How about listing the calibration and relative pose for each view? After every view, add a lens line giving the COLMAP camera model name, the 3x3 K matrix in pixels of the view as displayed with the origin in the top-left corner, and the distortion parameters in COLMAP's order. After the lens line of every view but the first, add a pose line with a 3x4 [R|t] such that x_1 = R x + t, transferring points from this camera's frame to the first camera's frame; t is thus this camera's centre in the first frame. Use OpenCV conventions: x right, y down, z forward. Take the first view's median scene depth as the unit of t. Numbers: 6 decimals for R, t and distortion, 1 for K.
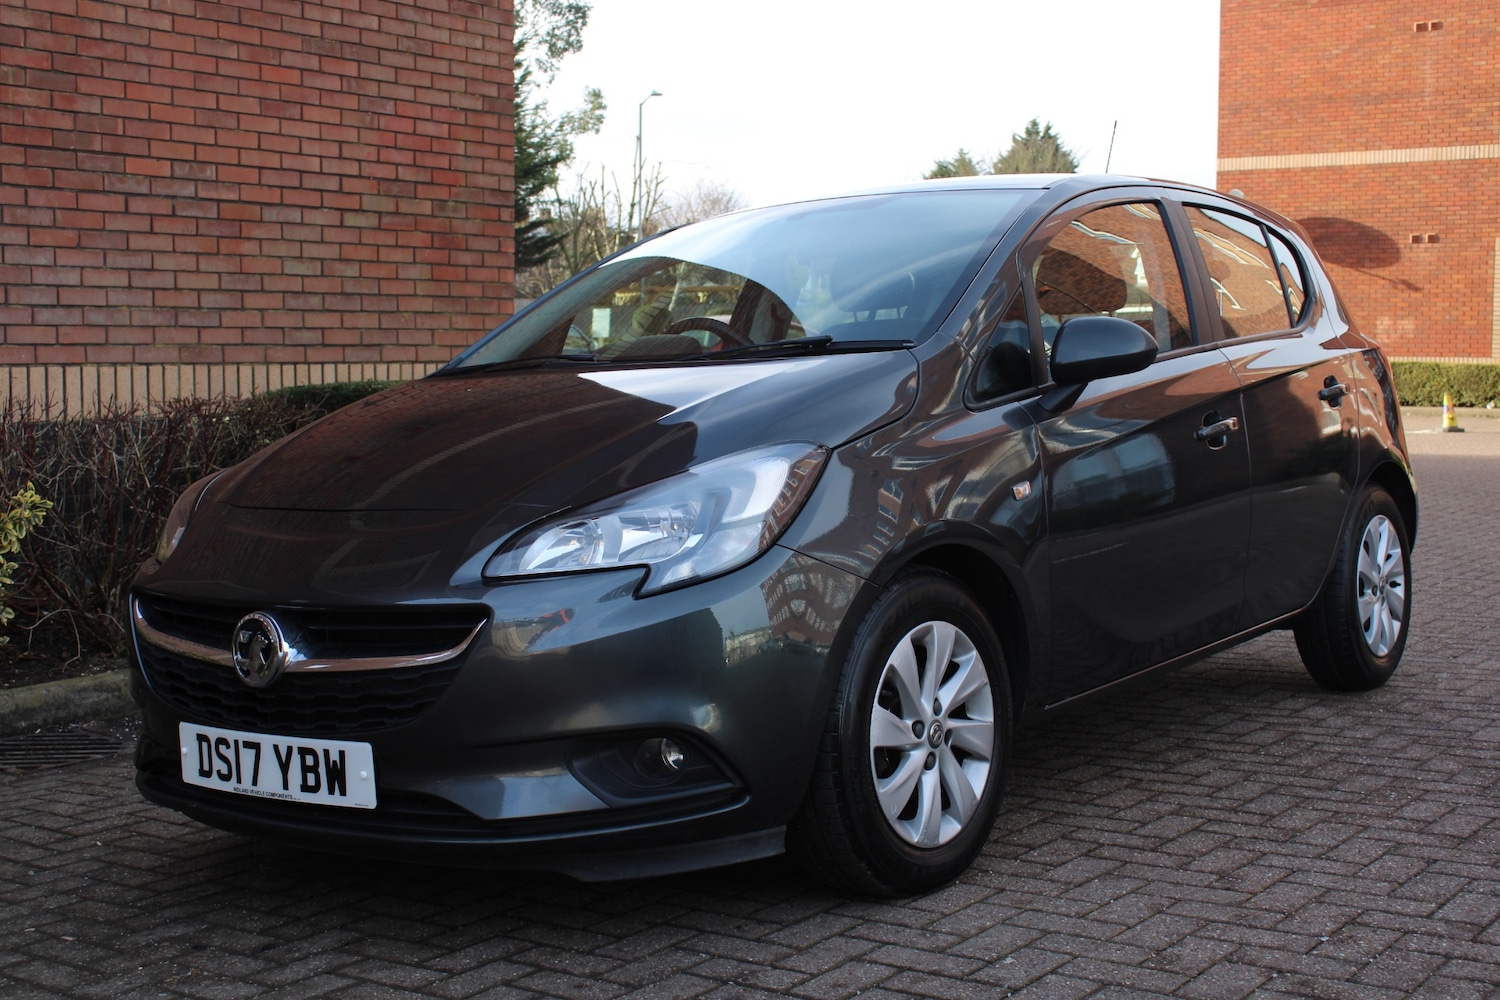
lens RADIAL K [[1869.5, 0, 750.0], [0, 1869.5, 500.0], [0, 0, 1]] dist [-0.098804, 0.208463]
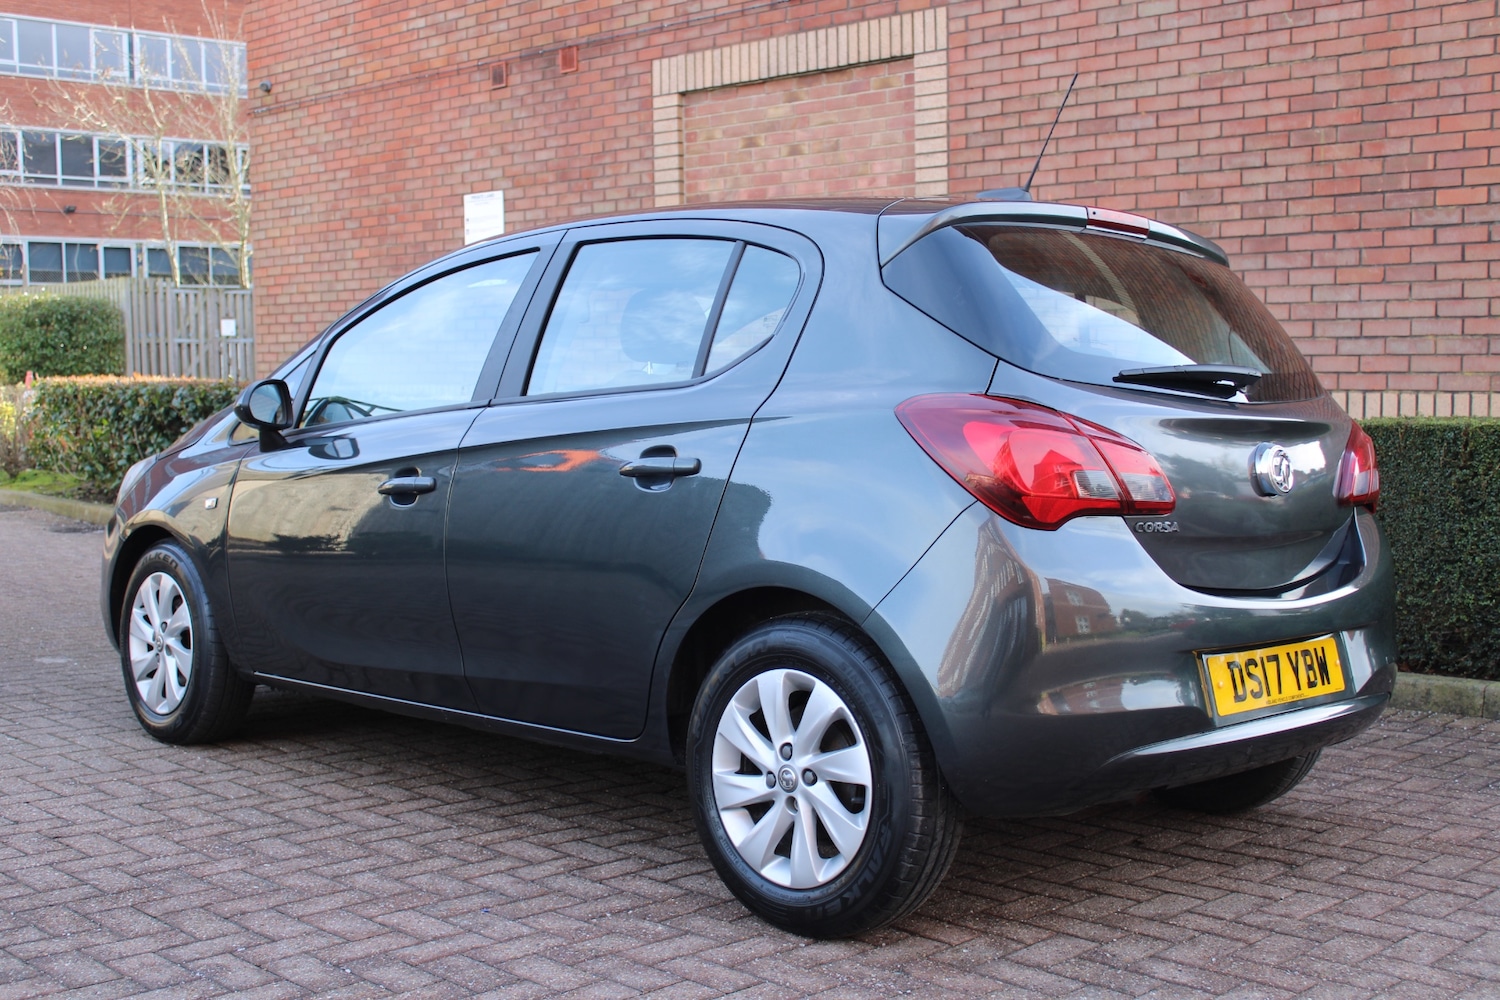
lens RADIAL K [[1949.4, 0, 750.0], [0, 1949.4, 500.0], [0, 0, 1]] dist [-0.033133, 0.161909]
pose [[-0.155294, 0.063370, -0.985834, 0.832041], [-0.082085, 0.993661, 0.076804, -0.068998], [0.984452, 0.092850, -0.149107, 0.836771]]
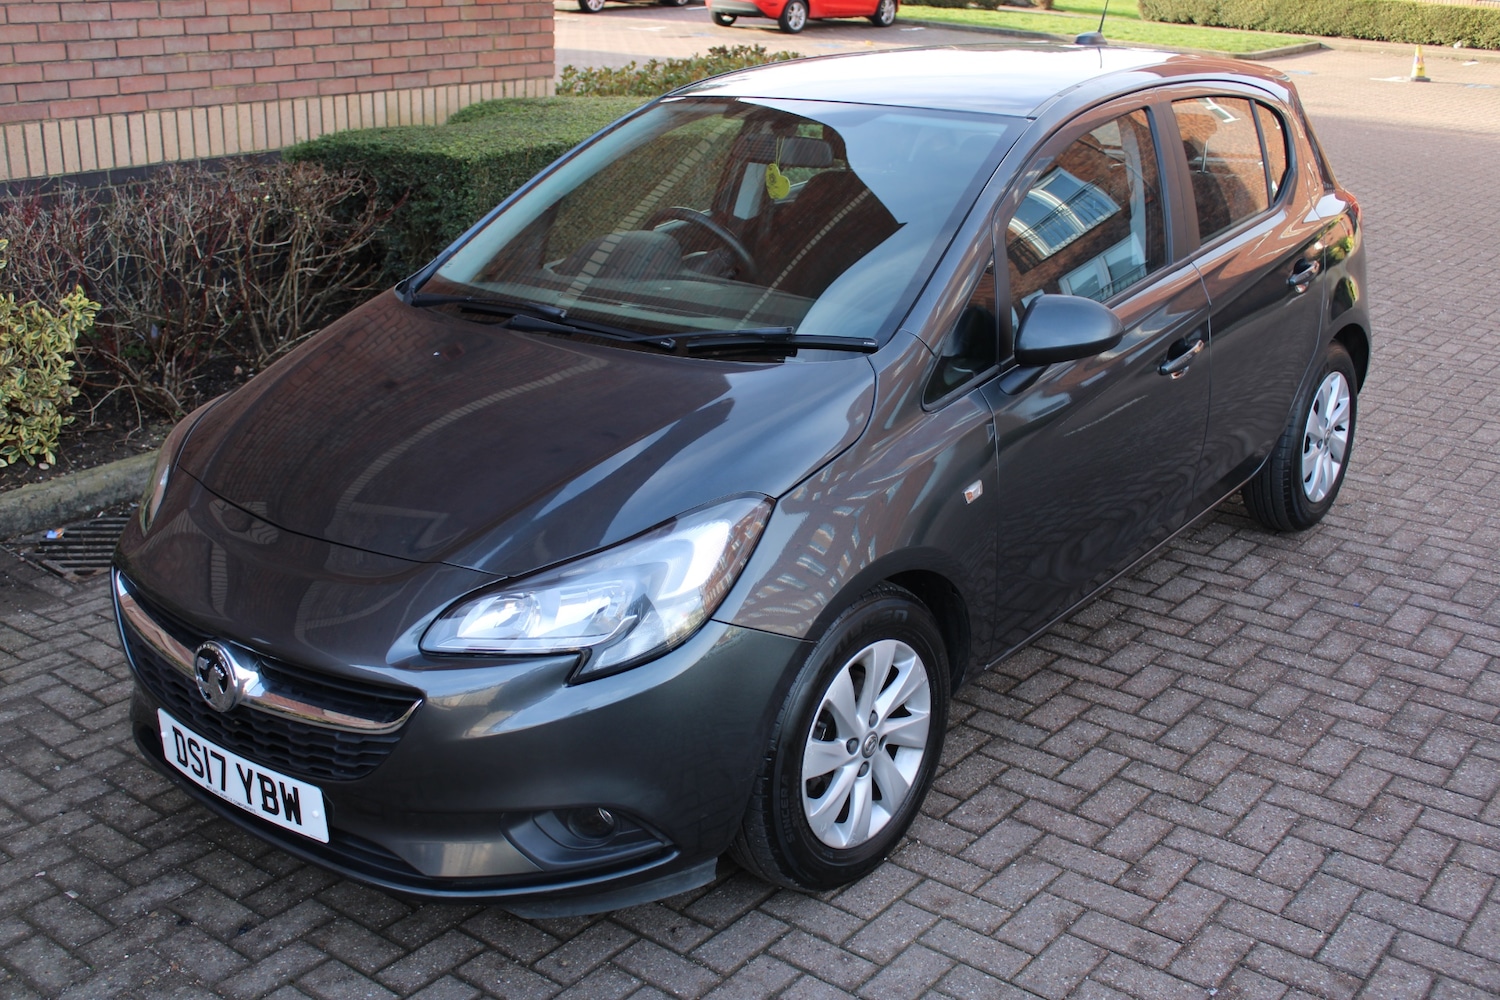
lens RADIAL K [[1573.9, 0, 750.0], [0, 1573.9, 500.0], [0, 0, 1]] dist [-0.136169, 0.180365]
pose [[0.999041, 0.037432, -0.022698, 0.021877], [-0.029846, 0.961730, 0.272370, -0.113921], [0.032025, -0.271431, 0.961925, 0.087429]]
